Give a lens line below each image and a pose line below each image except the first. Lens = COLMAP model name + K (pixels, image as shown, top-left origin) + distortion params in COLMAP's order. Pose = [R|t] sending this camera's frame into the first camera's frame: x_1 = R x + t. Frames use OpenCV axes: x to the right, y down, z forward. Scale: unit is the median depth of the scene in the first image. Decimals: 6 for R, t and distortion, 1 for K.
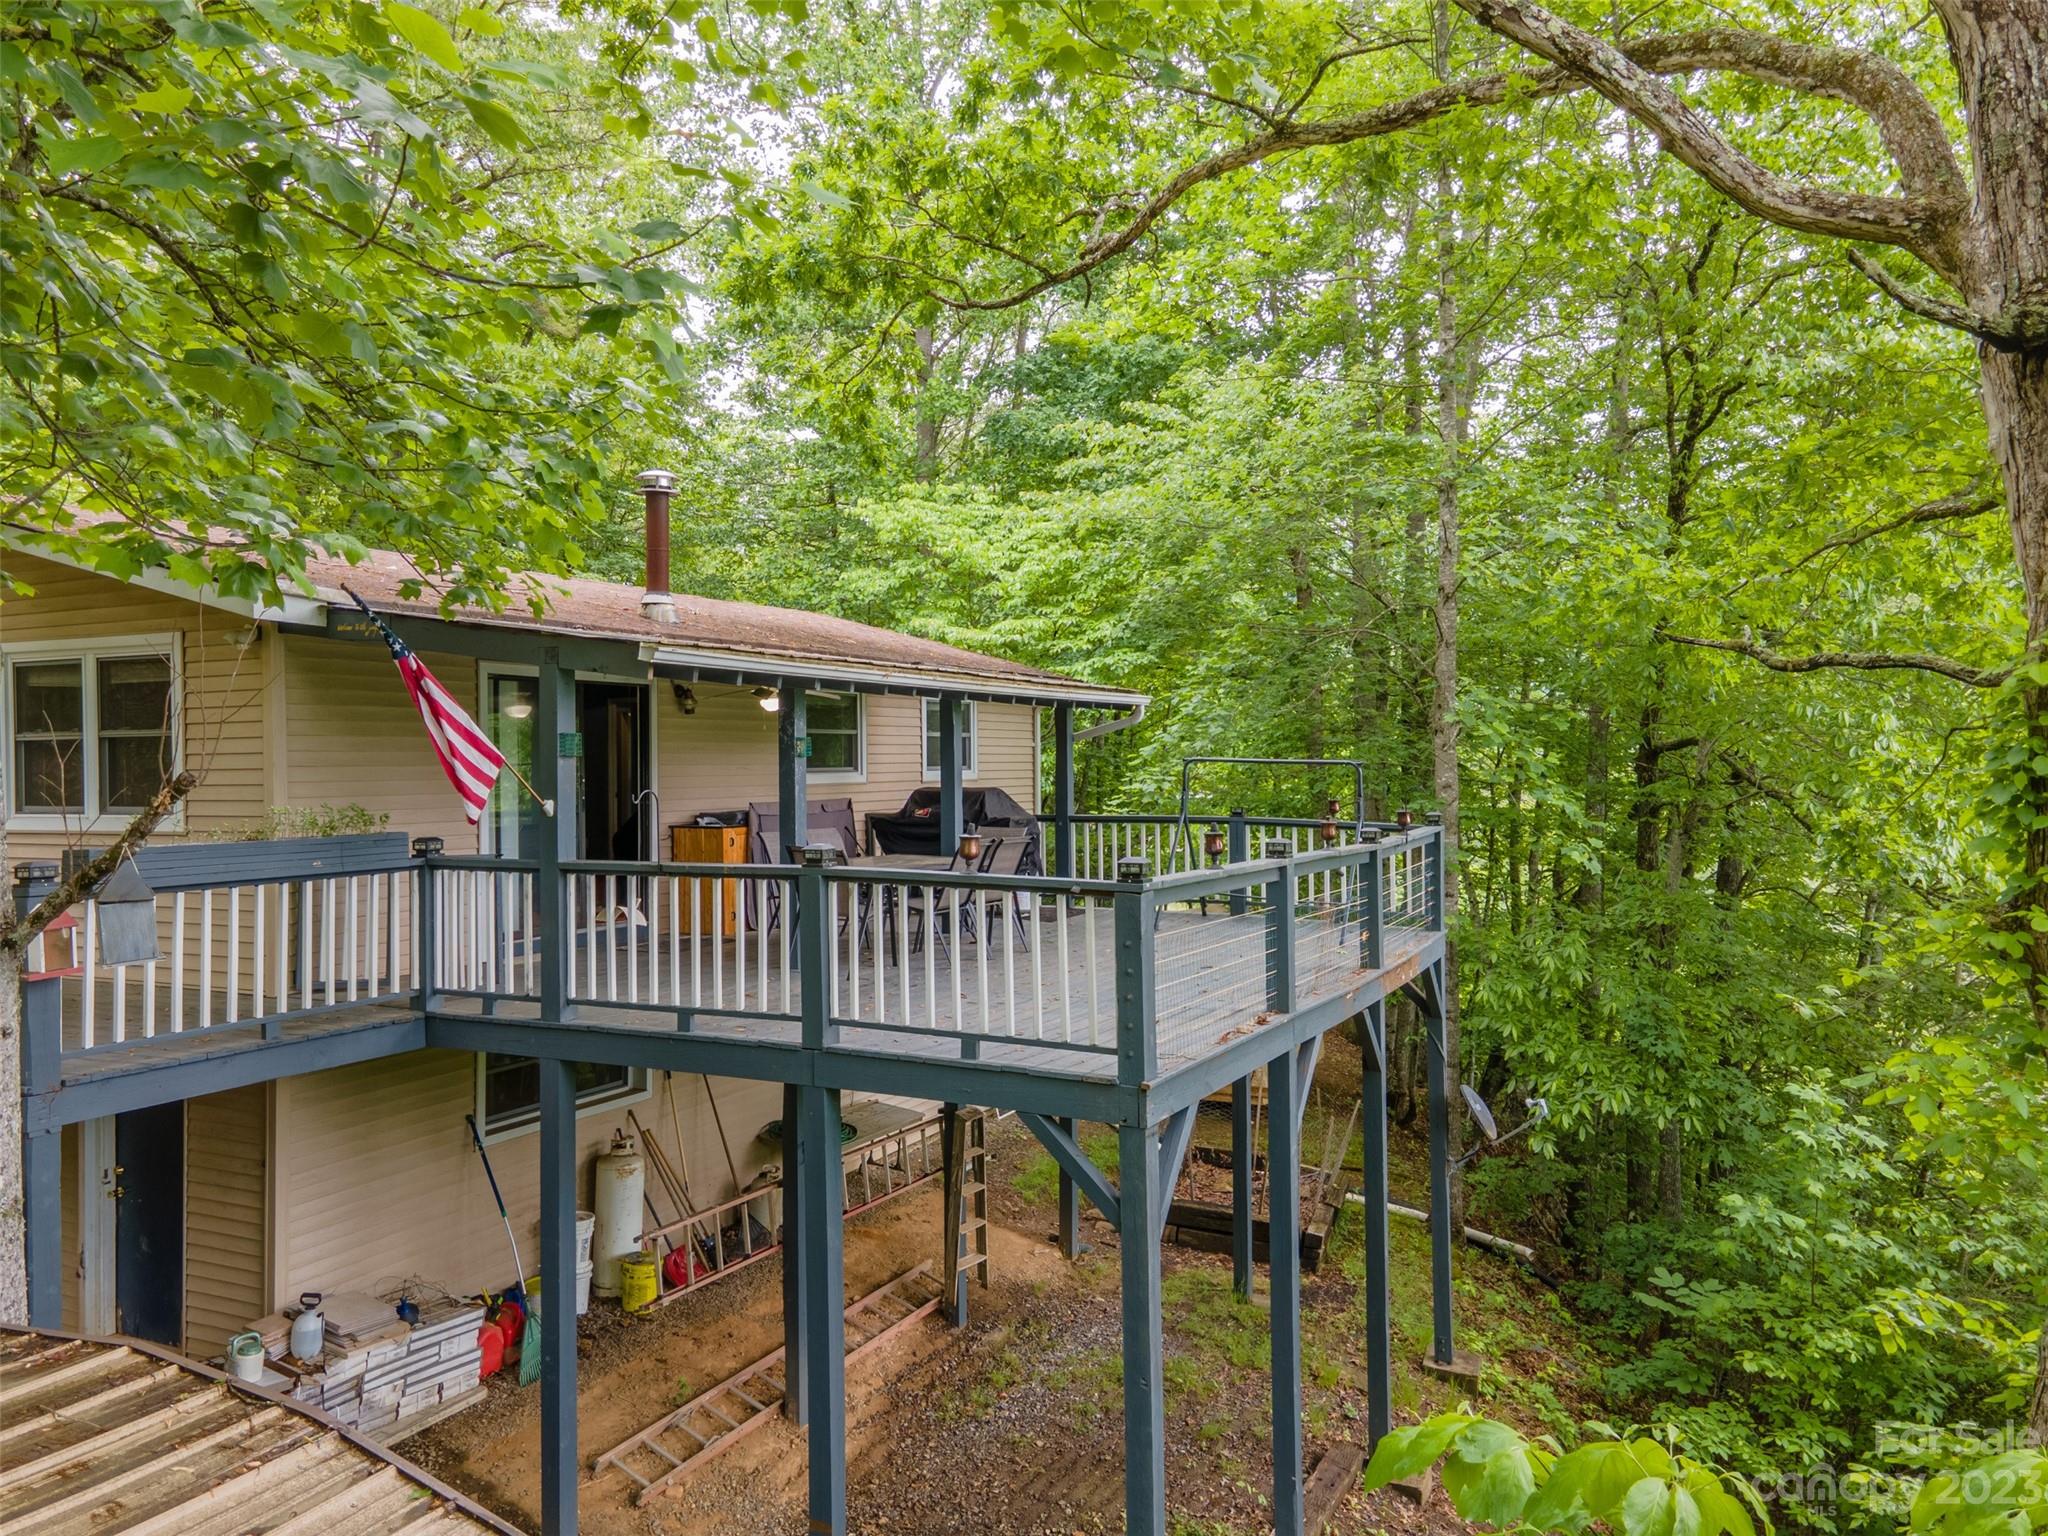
lens RADIAL K [[1462.5, 0, 997.1], [0, 1462.5, 771.0], [0, 0, 1]] dist [0.079472, -0.002114]
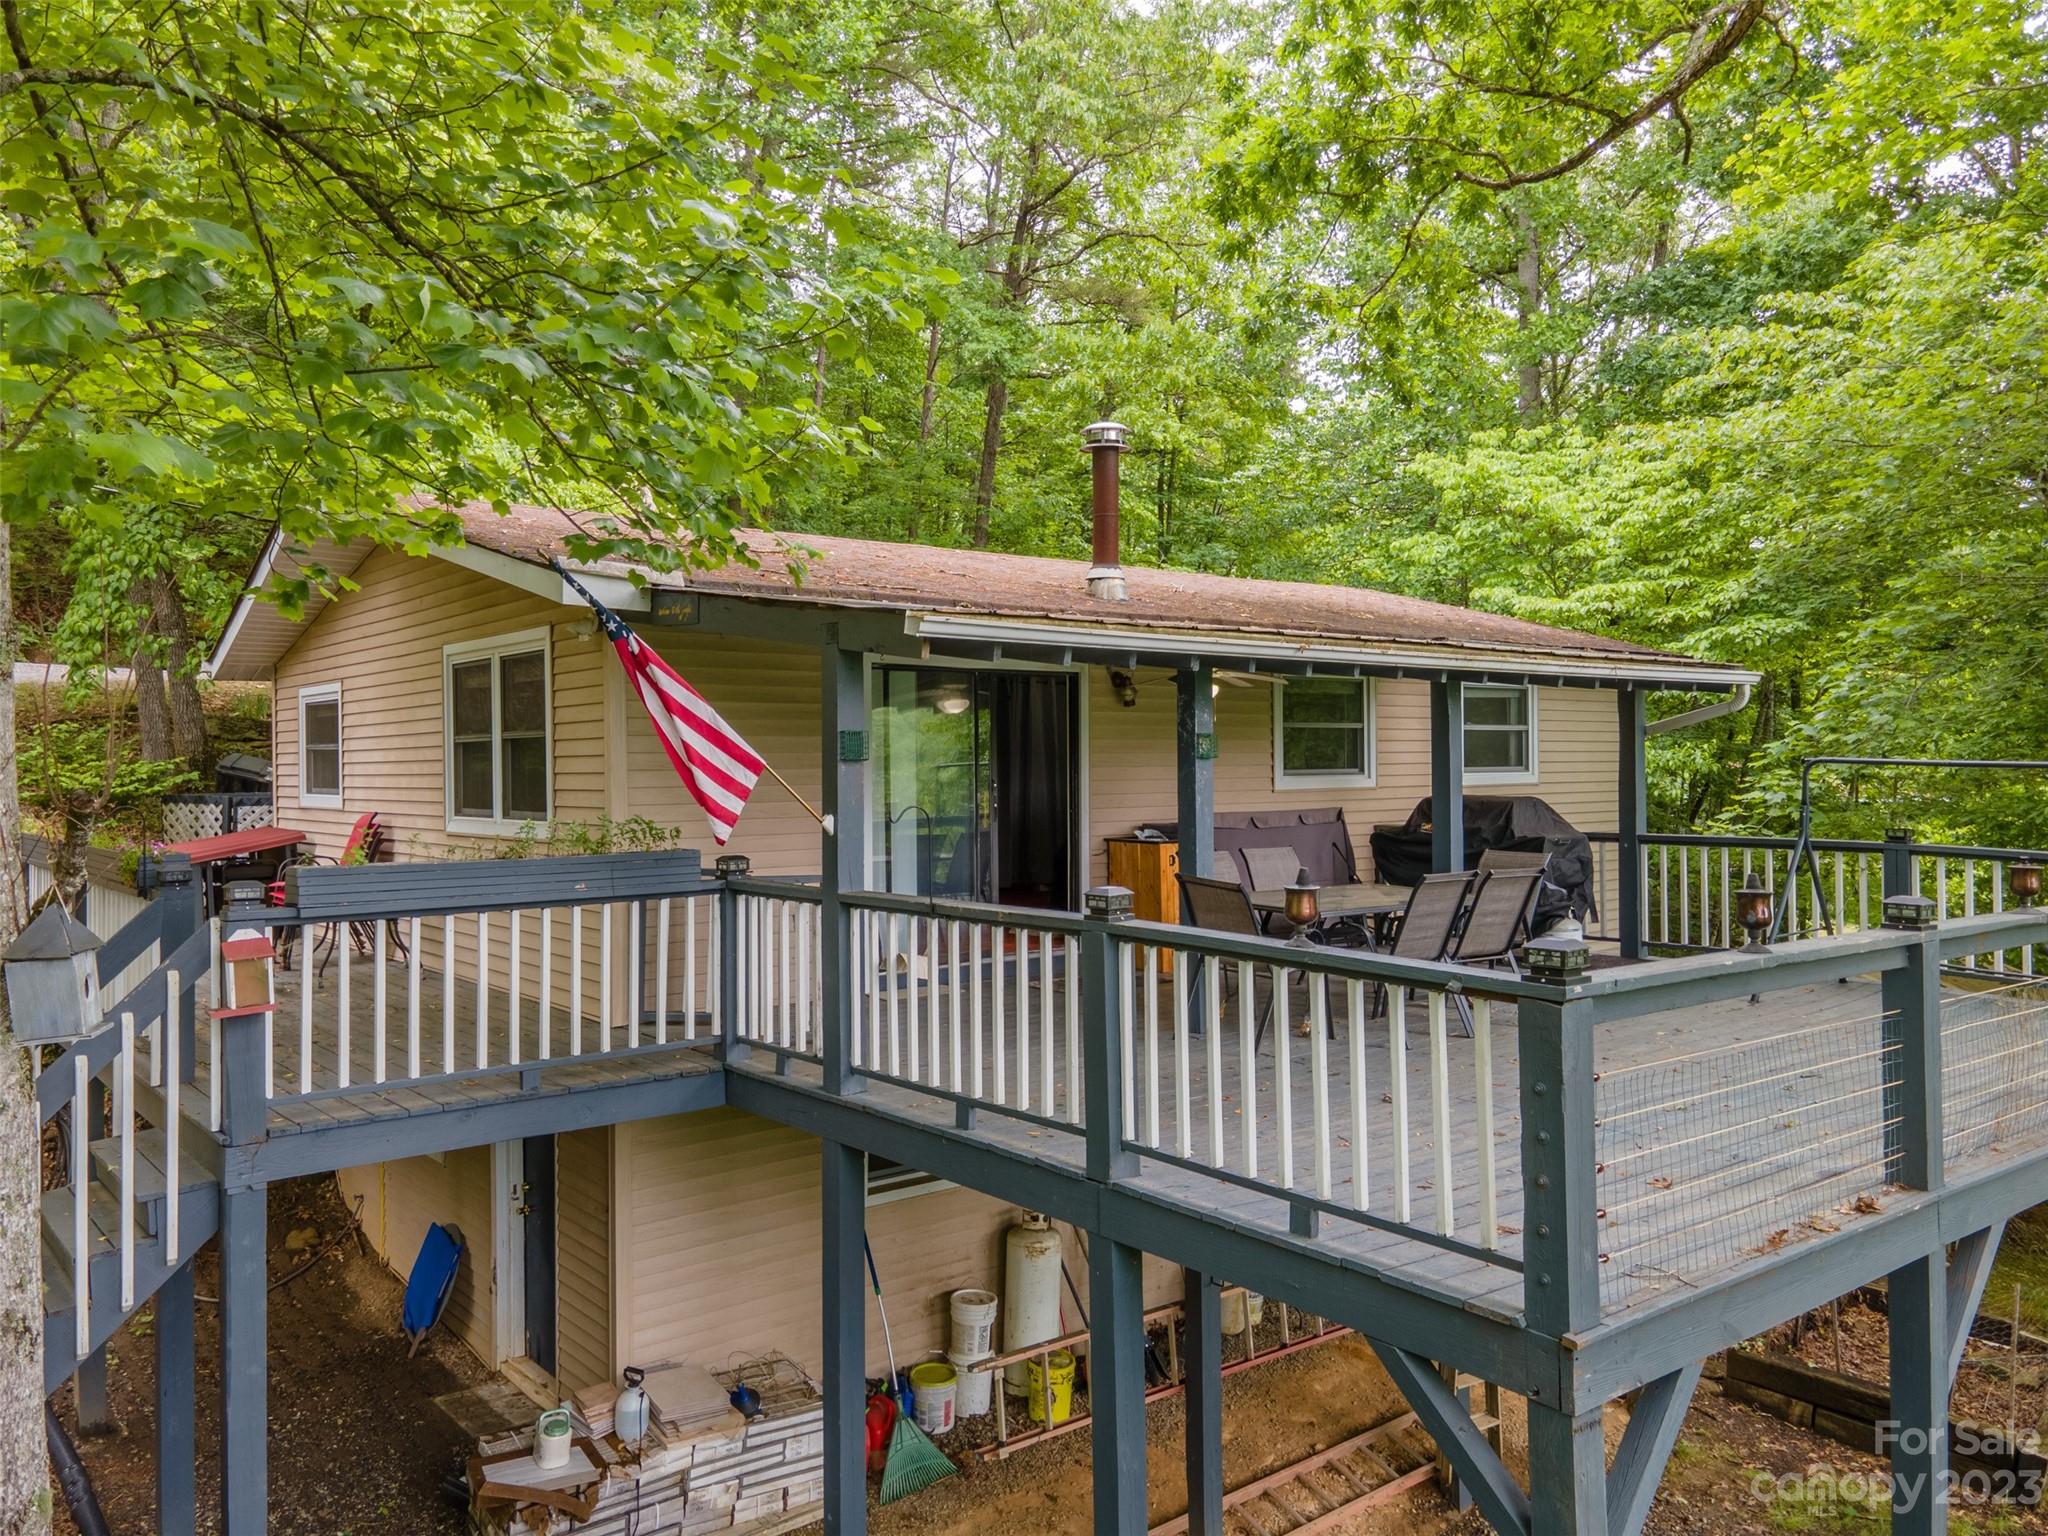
lens RADIAL K [[1486.9, 0, 1024.0], [0, 1486.9, 768.0], [0, 0, 1]] dist [0.028158, 0.044562]
pose [[0.919437, 0.002825, -0.393228, 0.073645], [-0.002385, 0.999996, 0.001606, -0.004977], [0.393231, -0.000539, 0.919440, 0.207792]]
